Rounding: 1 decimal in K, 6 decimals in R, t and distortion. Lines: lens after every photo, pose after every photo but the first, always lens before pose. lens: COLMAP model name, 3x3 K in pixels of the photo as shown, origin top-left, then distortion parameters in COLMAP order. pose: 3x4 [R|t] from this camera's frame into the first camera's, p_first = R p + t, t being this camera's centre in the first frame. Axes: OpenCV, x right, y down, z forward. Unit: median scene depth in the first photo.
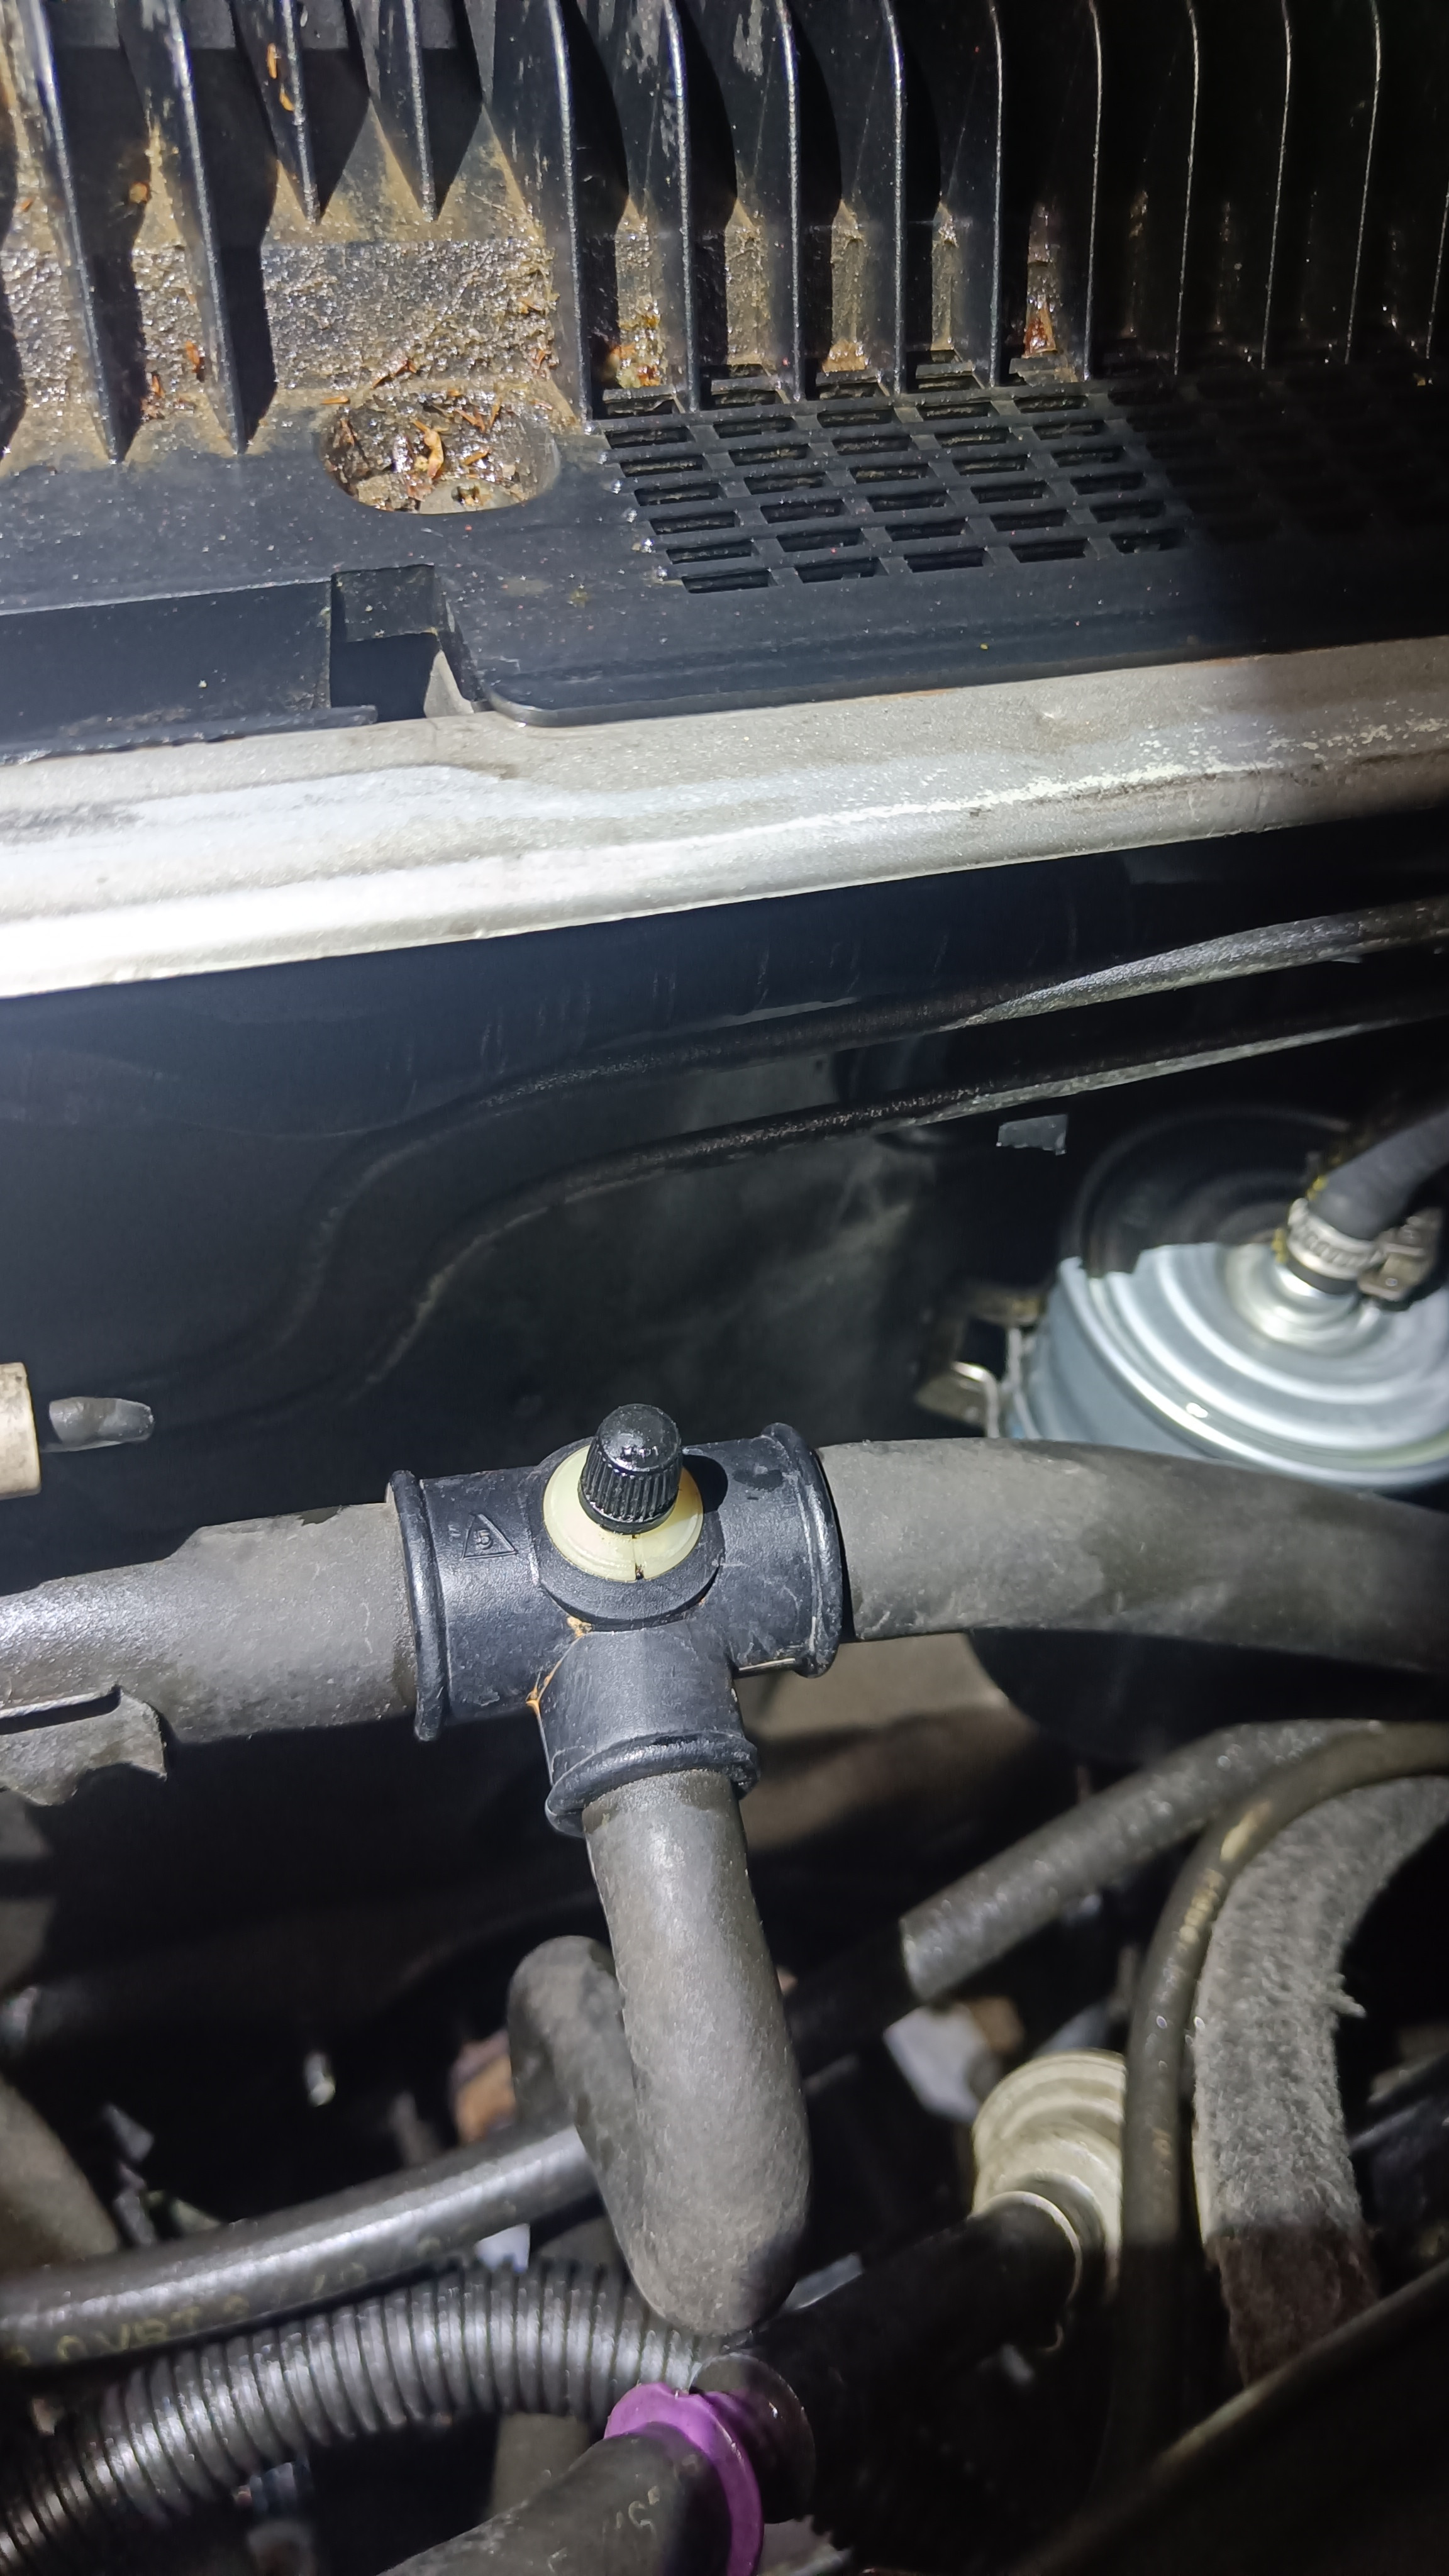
lens RADIAL K [[1960.0, 0, 715.5], [0, 1960.0, 1288.1], [0, 0, 1]] dist [-0.039510, 0.029106]
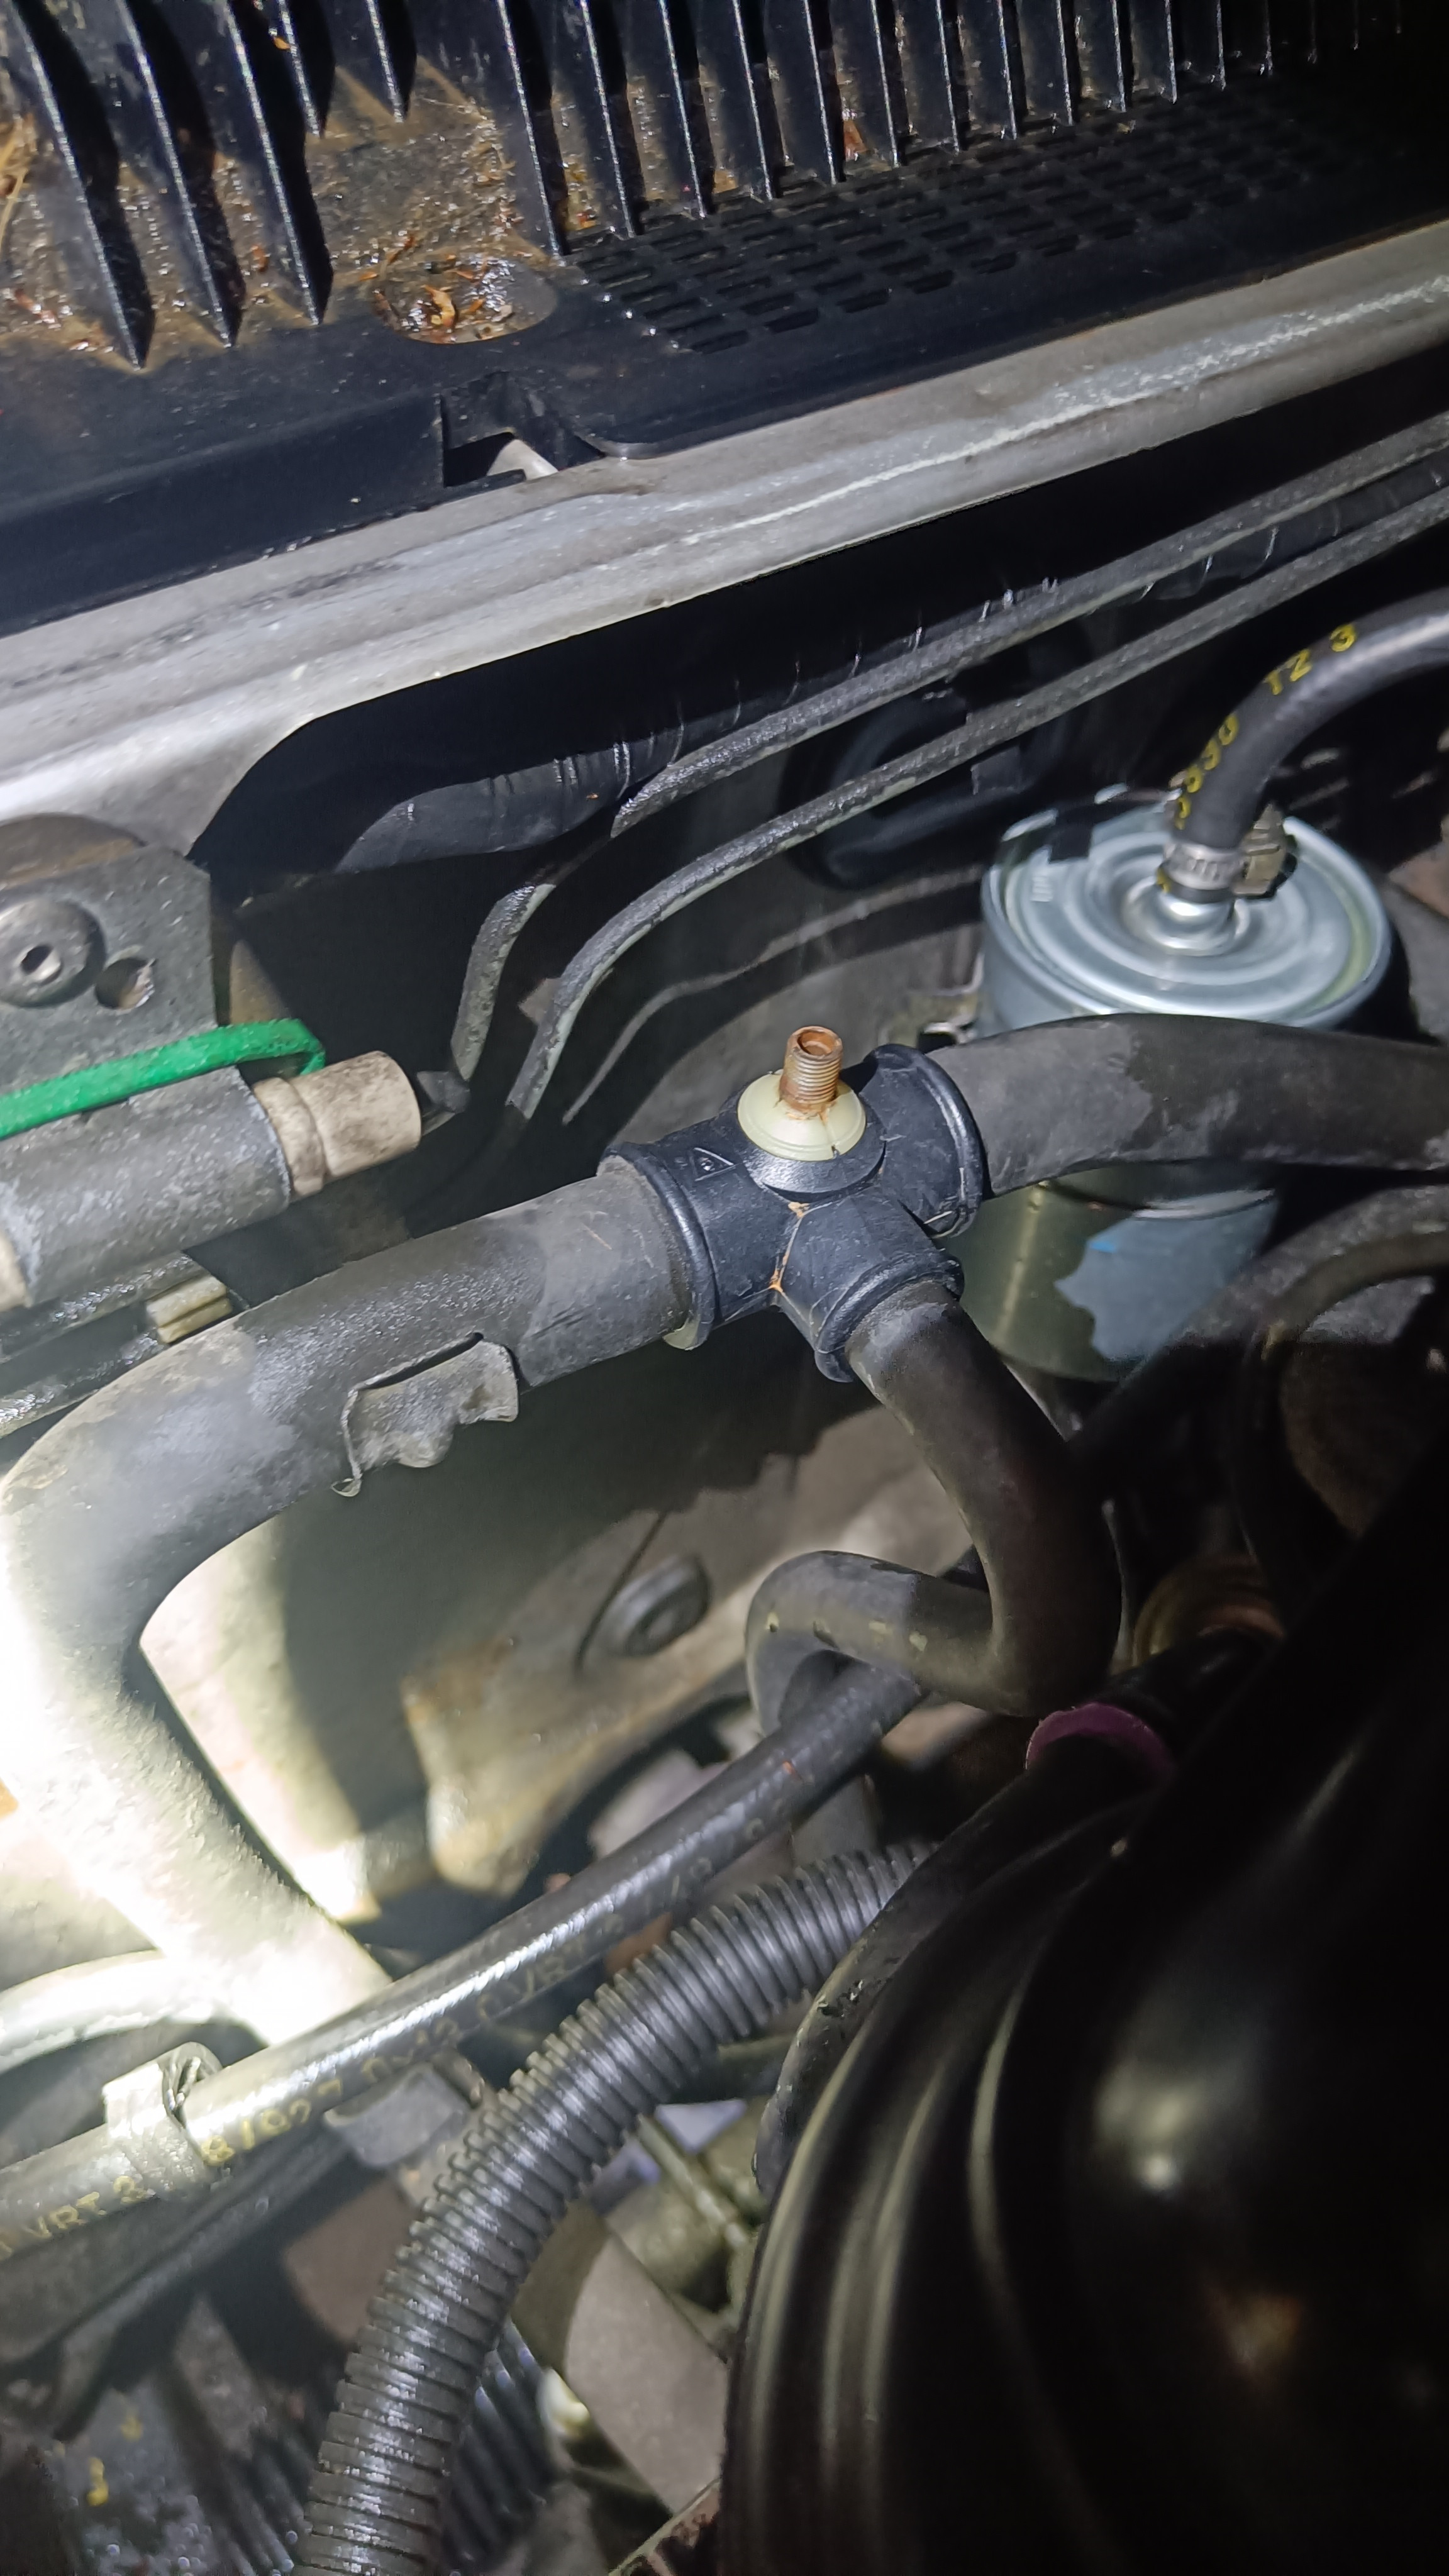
lens RADIAL K [[1948.0, 0, 724.5], [0, 1948.0, 1288.0], [0, 0, 1]] dist [-0.022842, 0.003580]
pose [[0.949477, -0.276610, 0.148260, -0.331353], [0.279365, 0.960182, 0.002336, 0.218647], [-0.143003, 0.039201, 0.988946, -0.223968]]
